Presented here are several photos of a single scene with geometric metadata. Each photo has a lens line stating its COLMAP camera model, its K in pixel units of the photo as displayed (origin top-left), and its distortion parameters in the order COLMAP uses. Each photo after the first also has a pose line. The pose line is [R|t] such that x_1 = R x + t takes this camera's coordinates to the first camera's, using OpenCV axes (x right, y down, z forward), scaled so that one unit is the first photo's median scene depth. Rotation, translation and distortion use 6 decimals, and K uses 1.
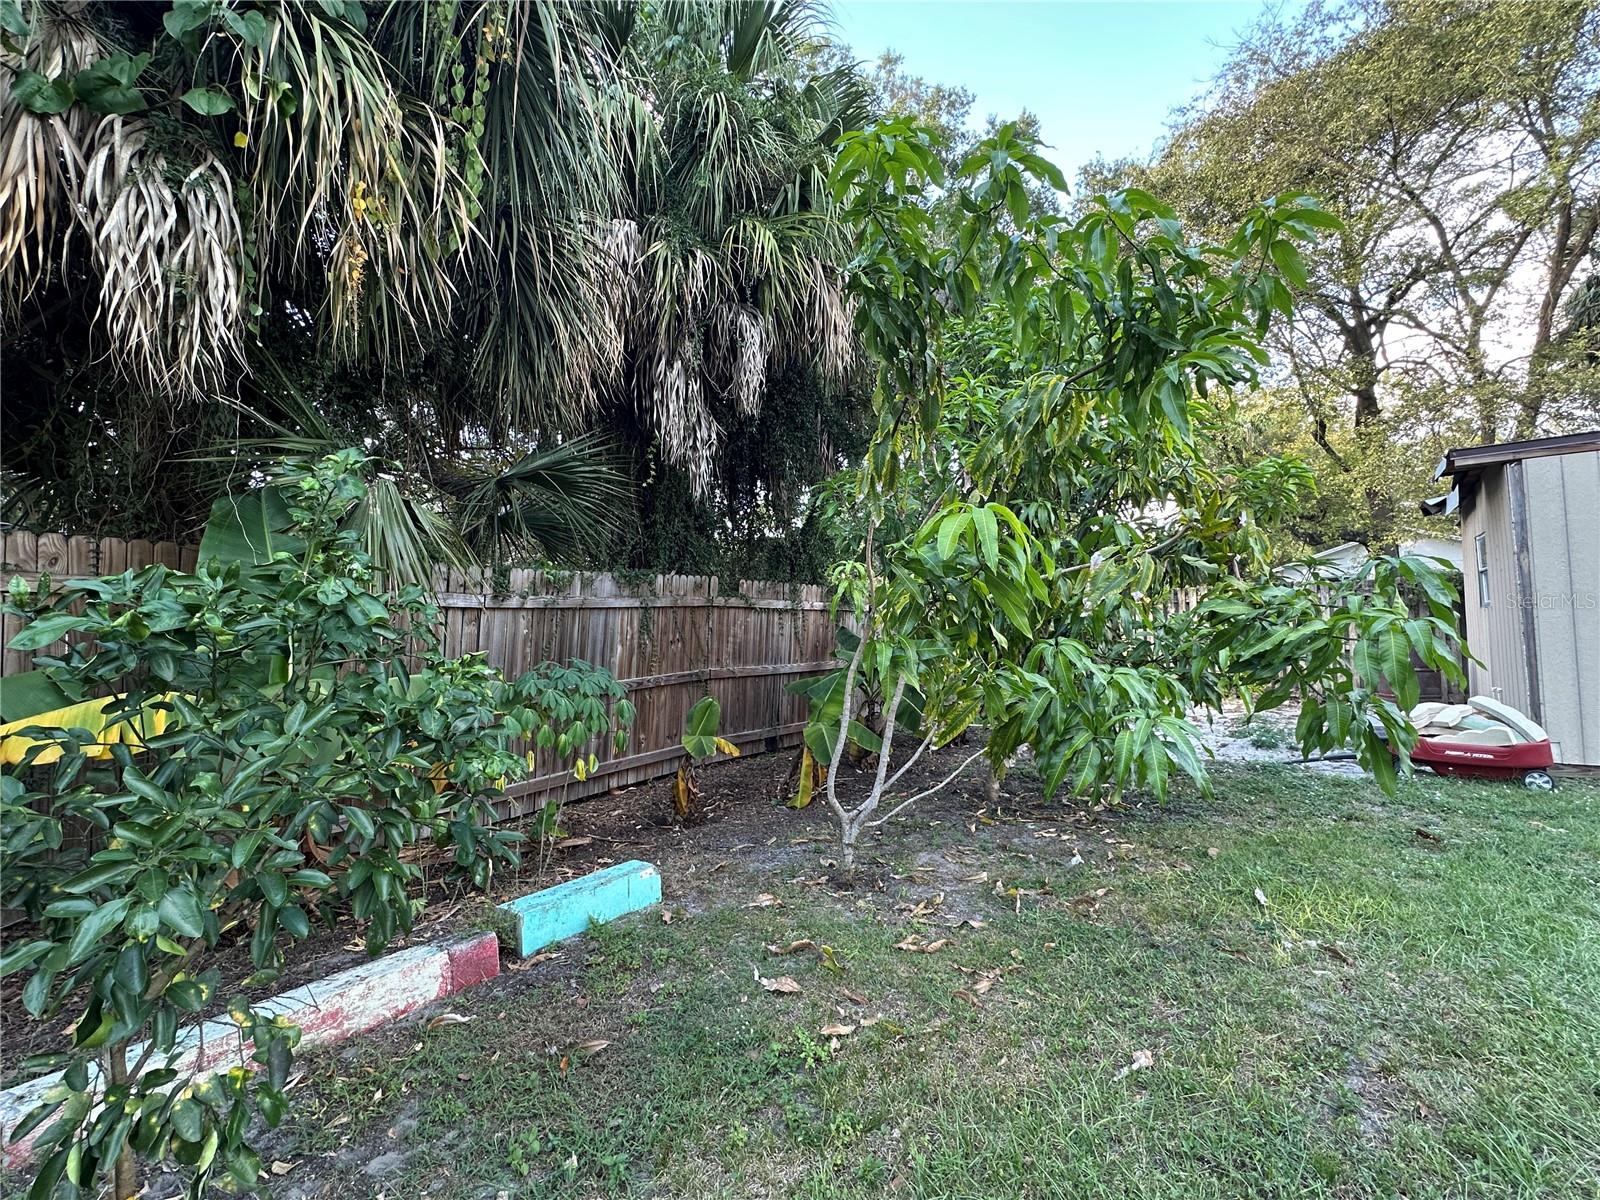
lens RADIAL K [[735.2, 0, 801.3], [0, 735.2, 605.5], [0, 0, 1]] dist [0.001655, 0.000256]
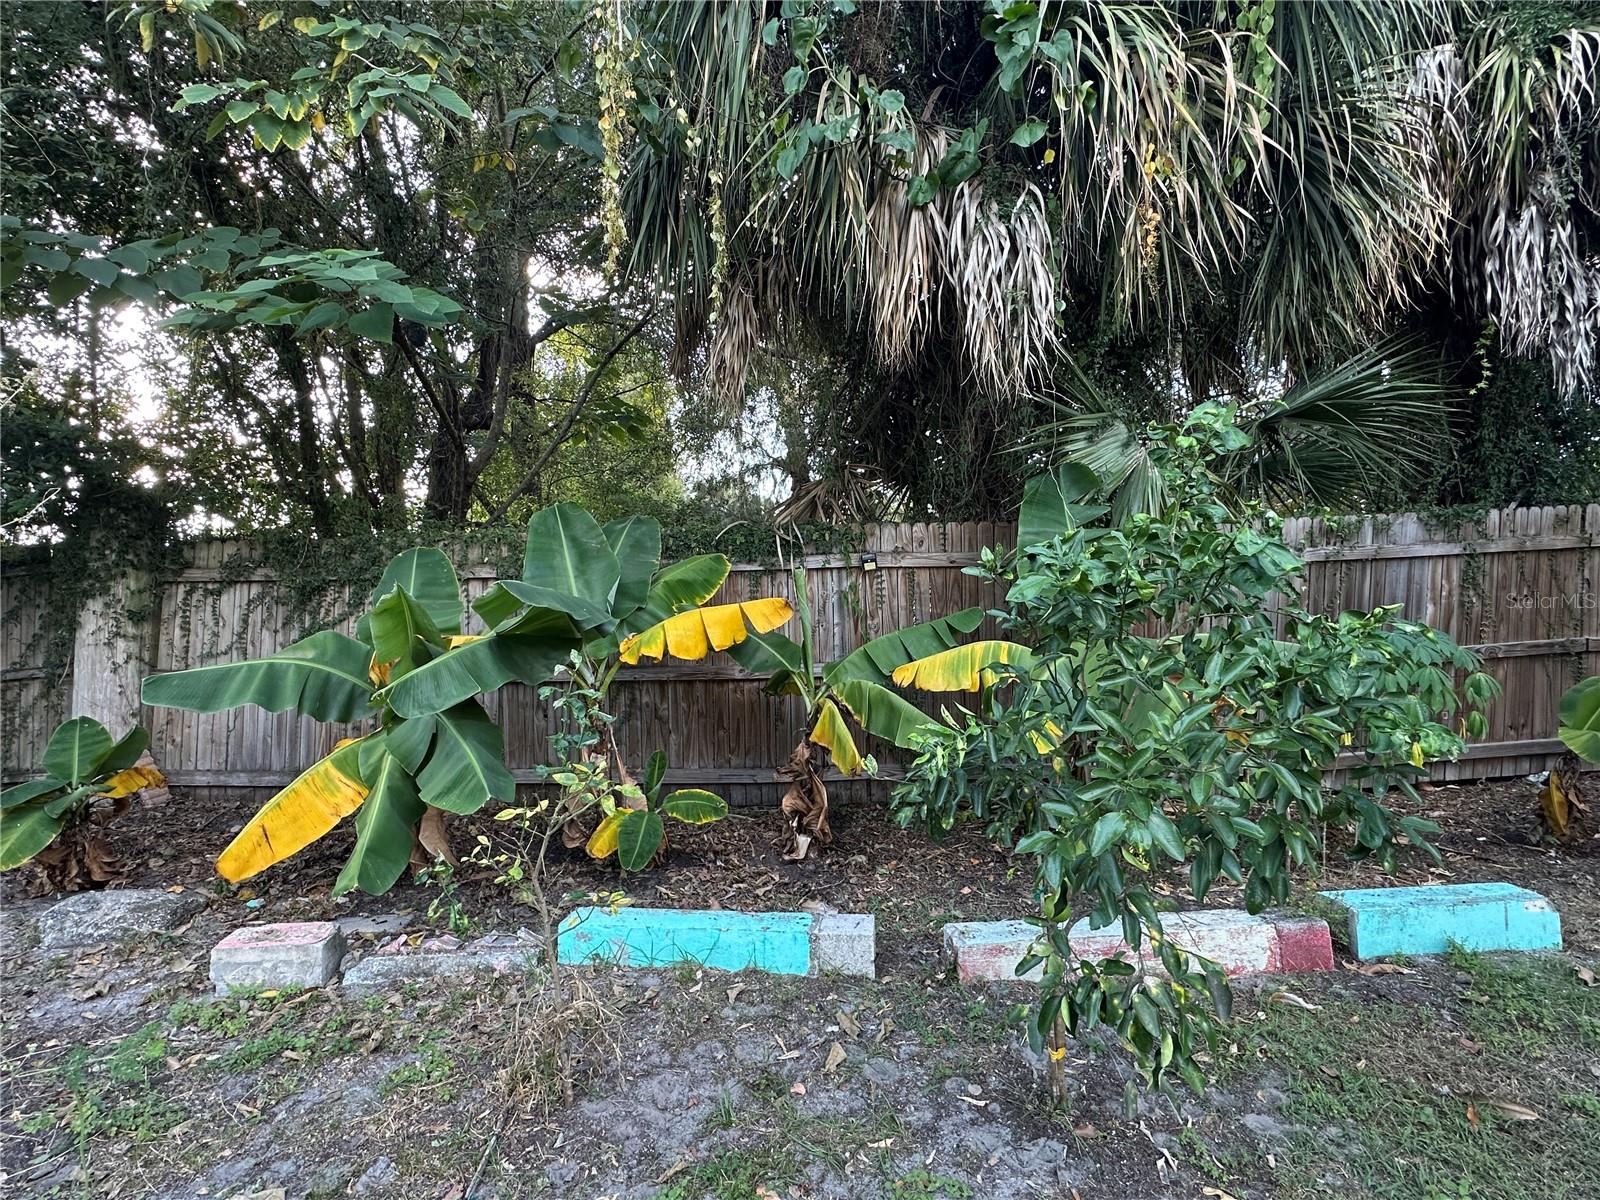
lens RADIAL K [[735.2, 0, 801.3], [0, 735.2, 605.5], [0, 0, 1]] dist [0.001655, 0.000256]
pose [[0.636304, -0.004936, -0.771422, -0.121512], [0.043619, 0.998610, 0.029590, 0.004783], [0.770204, -0.052477, 0.635635, -0.041164]]
